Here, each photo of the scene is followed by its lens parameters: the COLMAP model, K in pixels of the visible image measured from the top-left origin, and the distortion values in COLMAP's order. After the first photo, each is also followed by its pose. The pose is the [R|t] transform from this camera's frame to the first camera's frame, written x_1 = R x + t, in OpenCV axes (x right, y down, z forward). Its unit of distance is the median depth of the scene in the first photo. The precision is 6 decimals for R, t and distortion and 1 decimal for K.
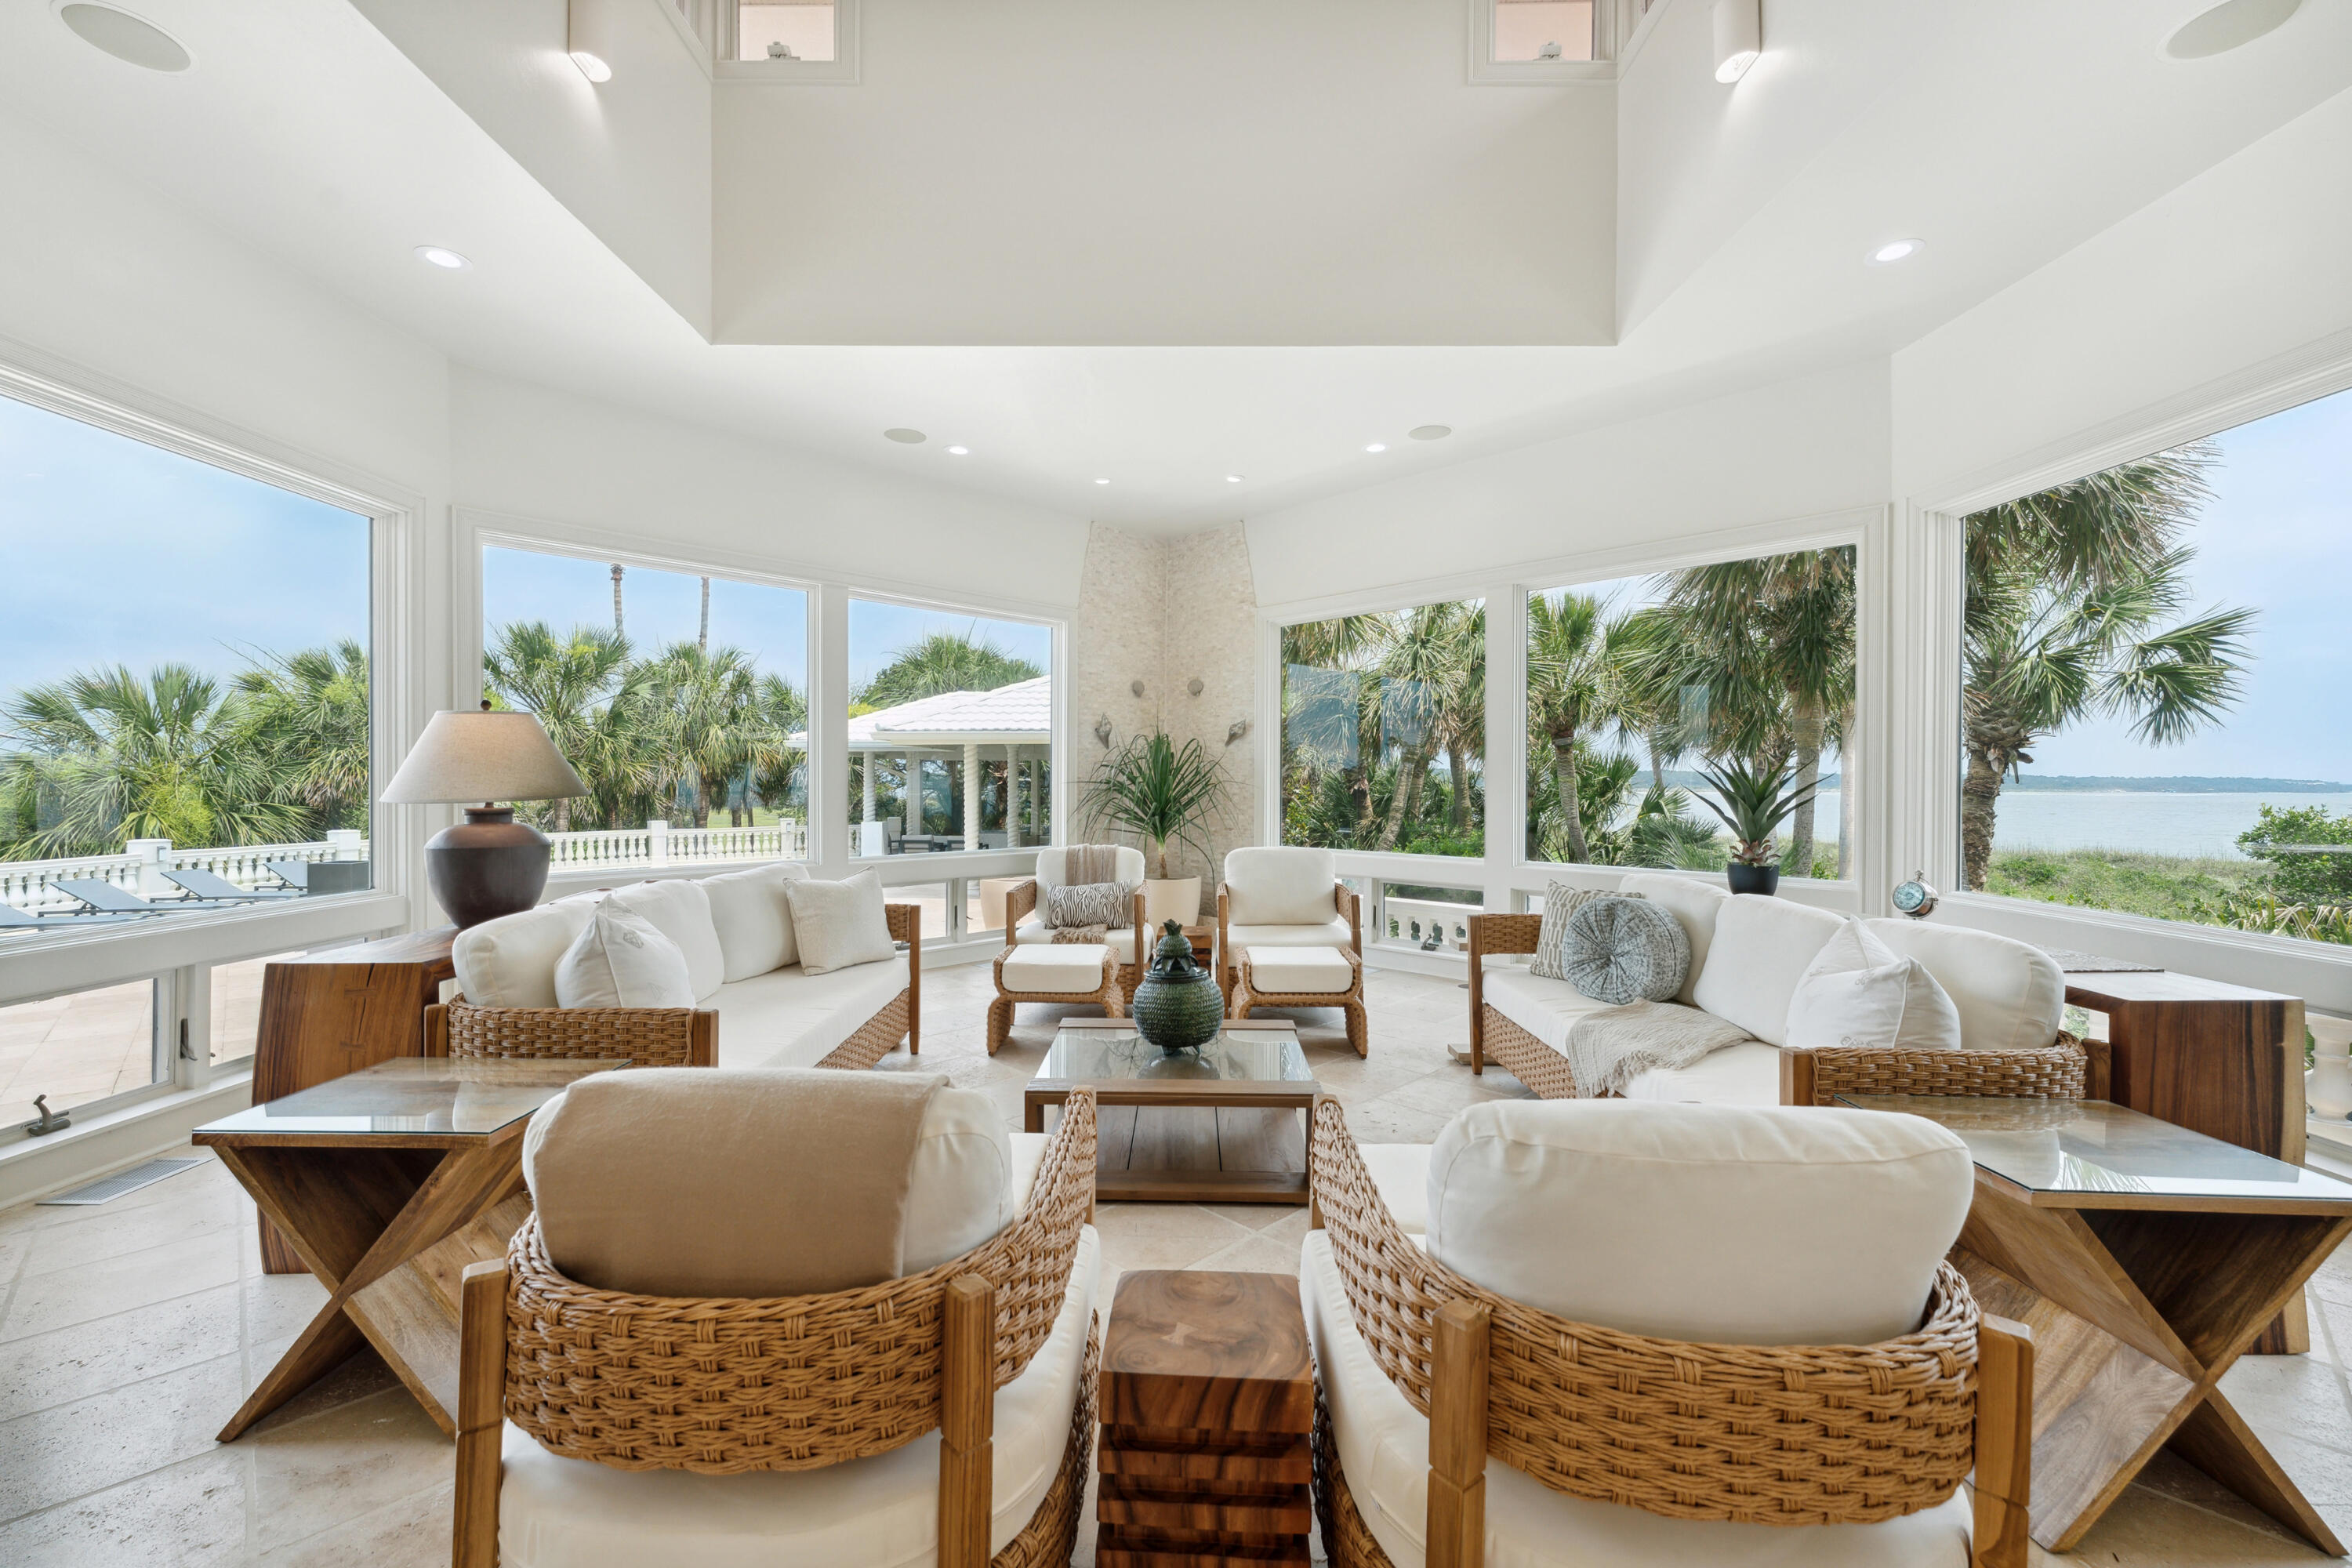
lens RADIAL K [[978.8, 0, 1142.1], [0, 978.8, 793.4], [0, 0, 1]] dist [-0.008668, 0.000048]
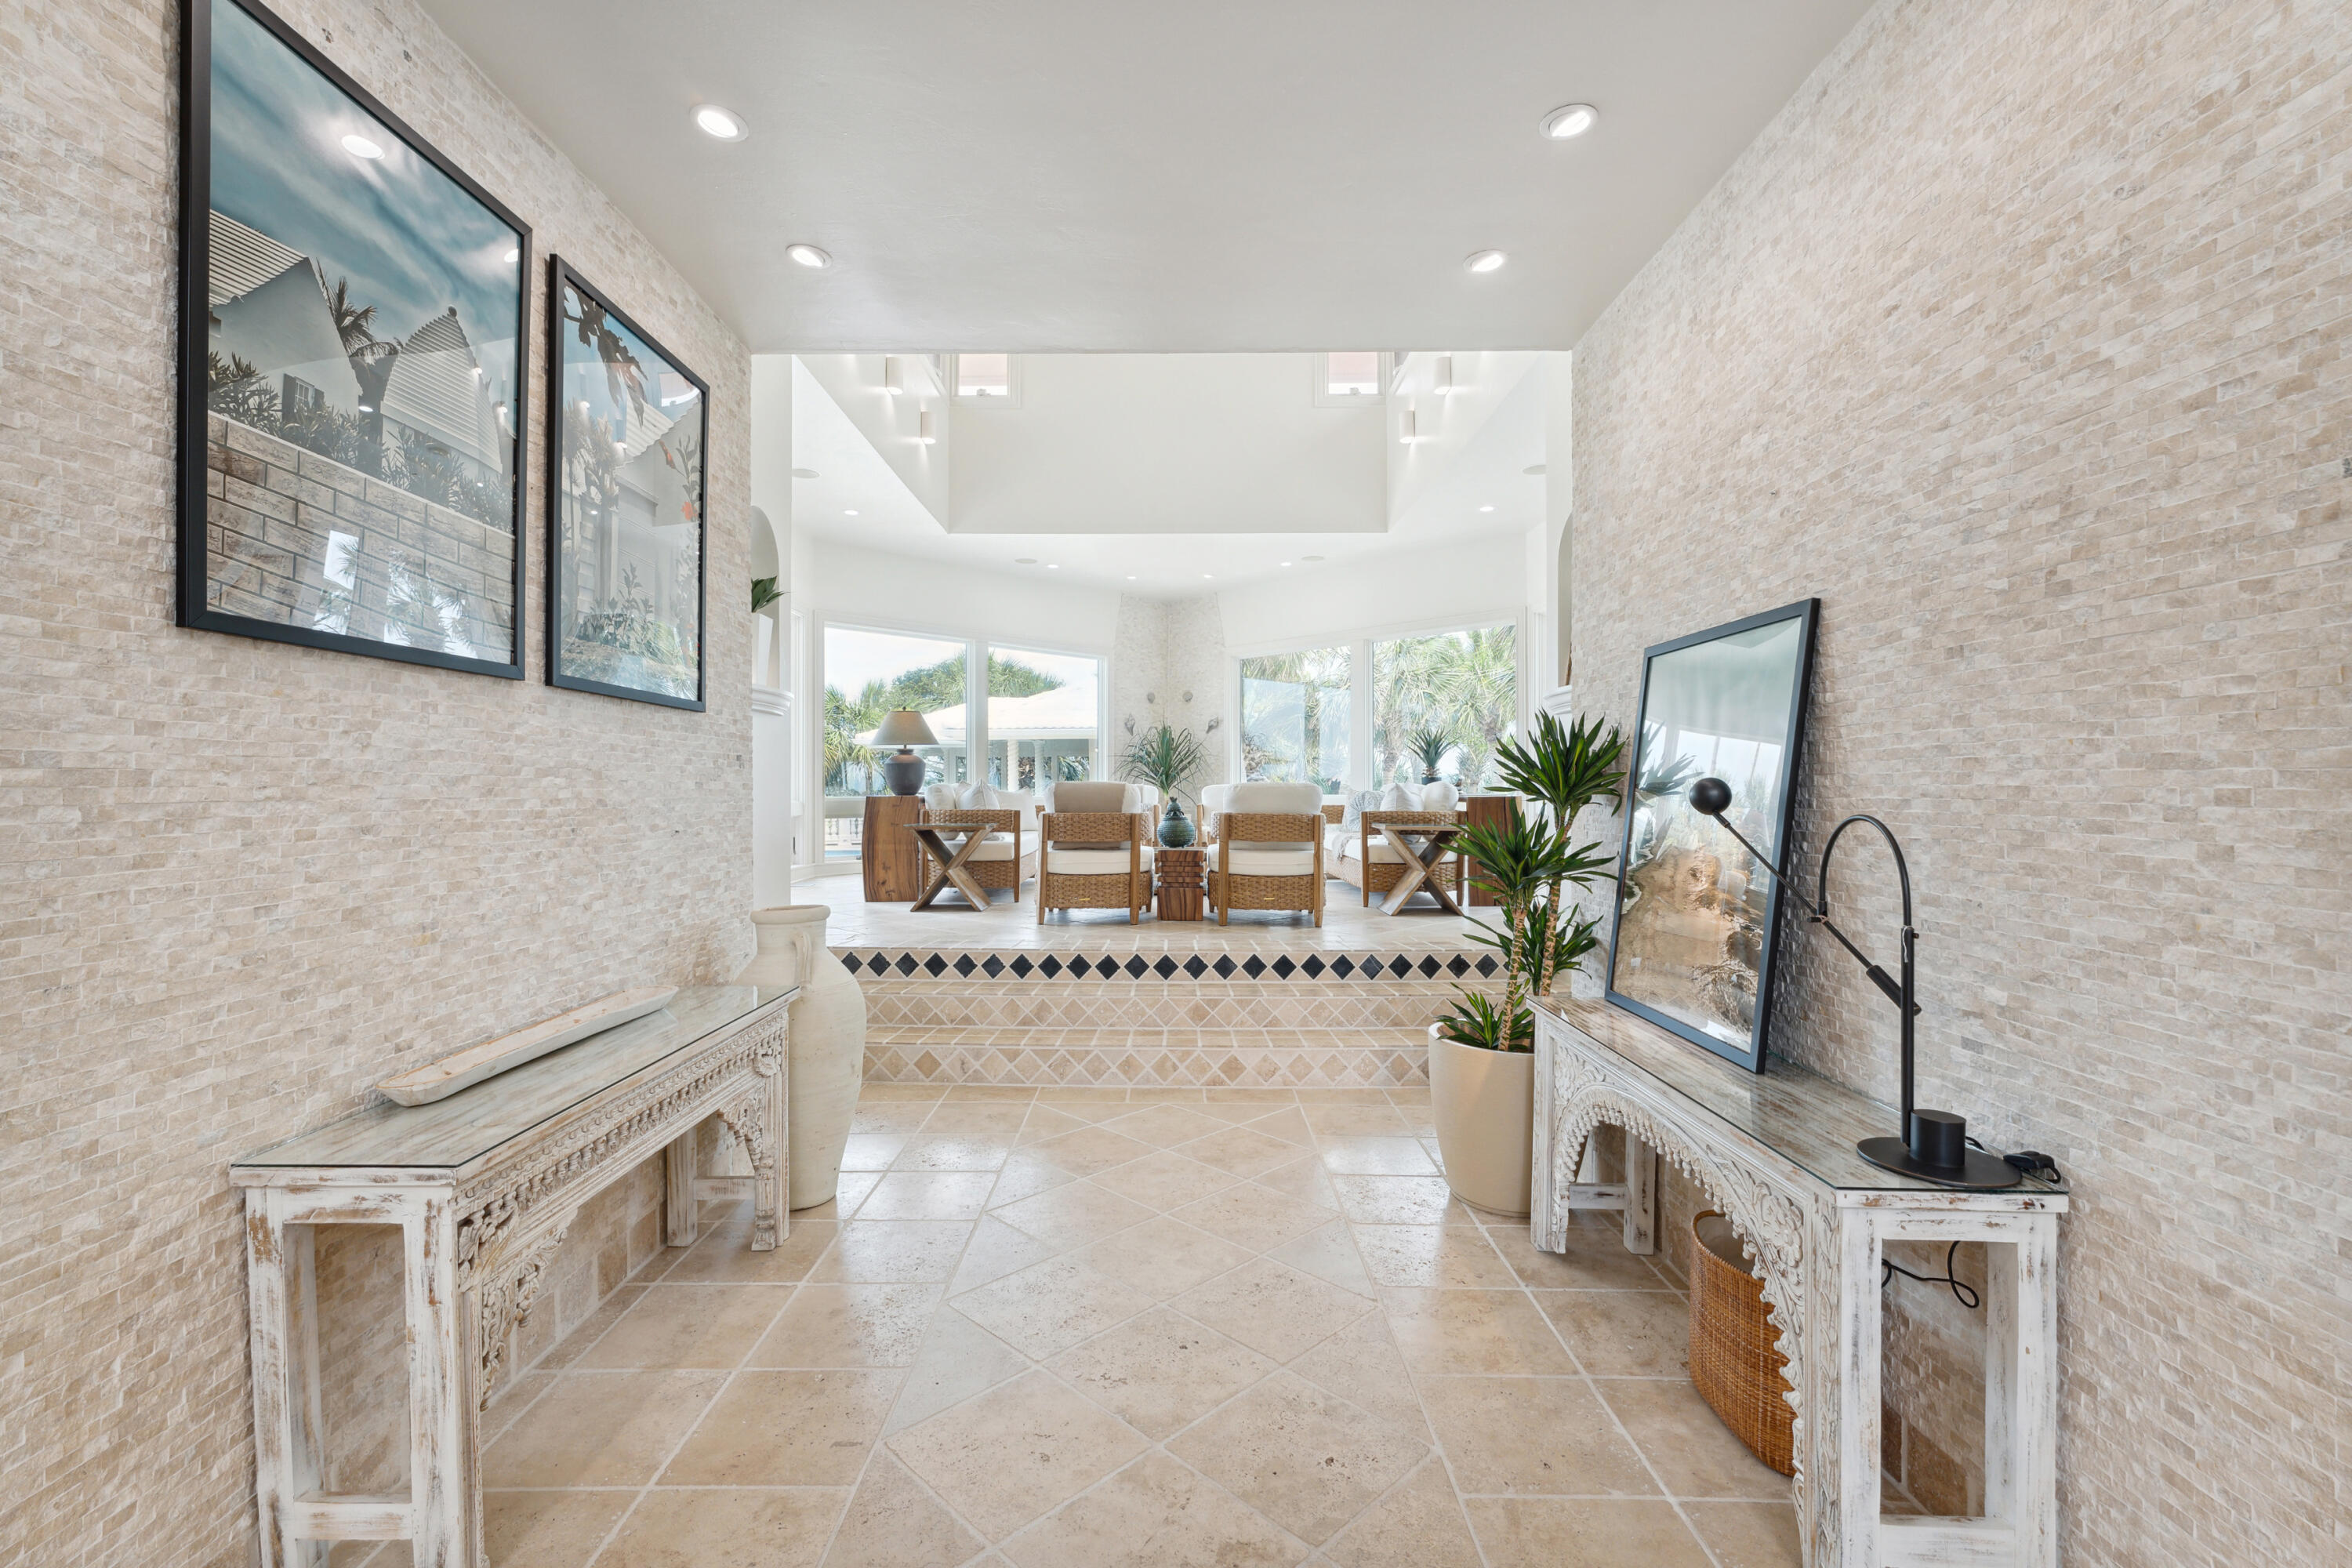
lens RADIAL K [[1053.1, 0, 1145.0], [0, 1053.1, 801.8], [0, 0, 1]] dist [0.001900, 0.000036]
pose [[0.999985, -0.003725, 0.004006, -0.030729], [0.003734, 0.999990, -0.002415, 0.093137], [-0.003997, 0.002430, 0.999989, -1.003199]]
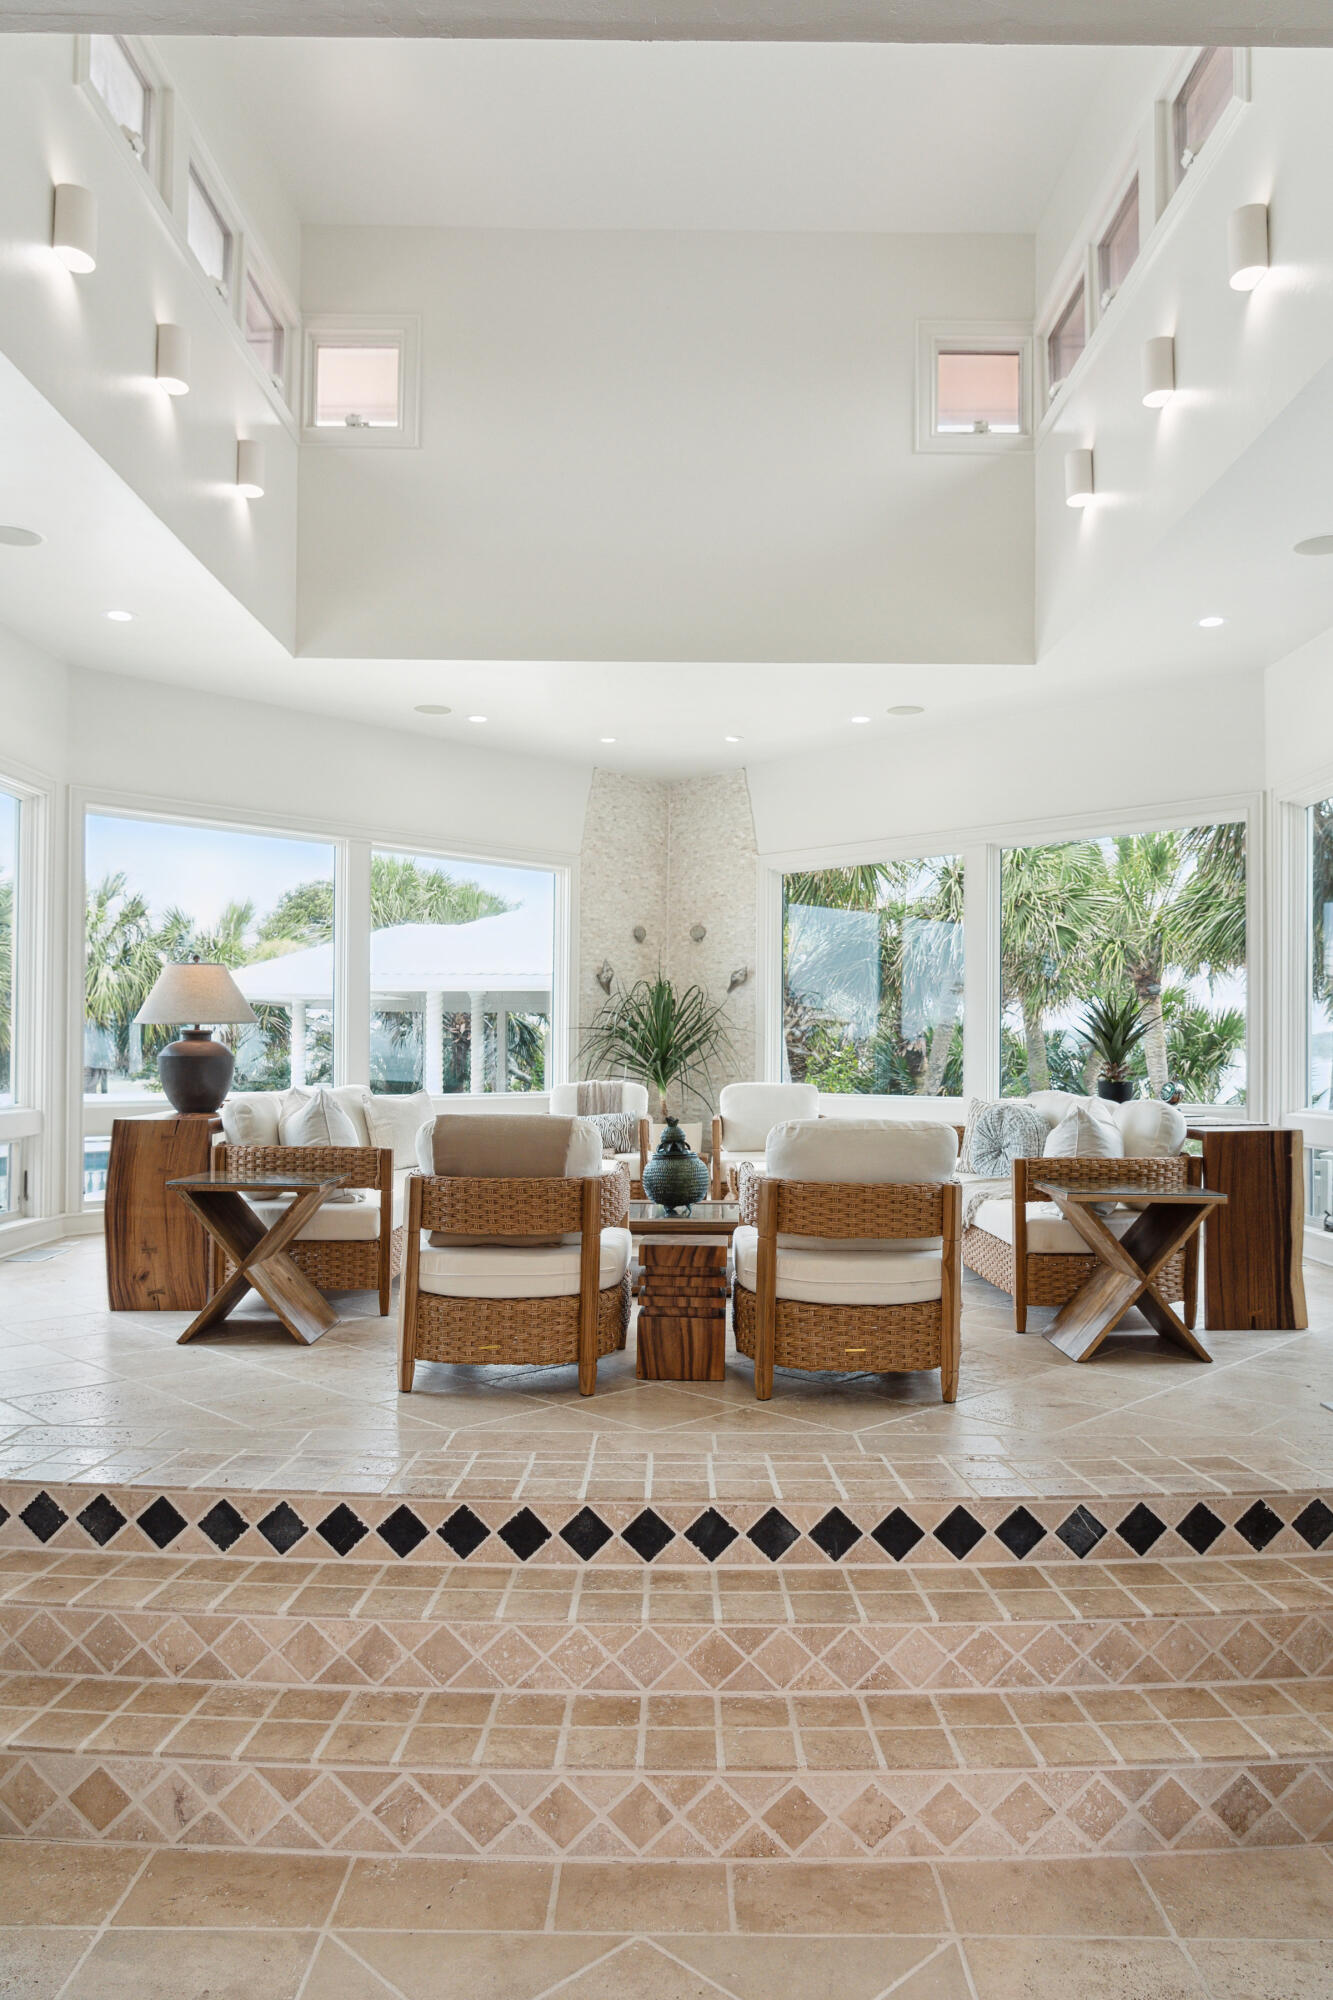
lens RADIAL K [[1445.2, 0, 672.3], [0, 1445.2, 1049.6], [0, 0, 1]] dist [0.000094, -0.000077]
pose [[0.999627, 0.003114, 0.027122, -0.014883], [-0.002764, 0.999913, -0.012931, 0.039943], [-0.027160, 0.012851, 0.999548, -0.652837]]
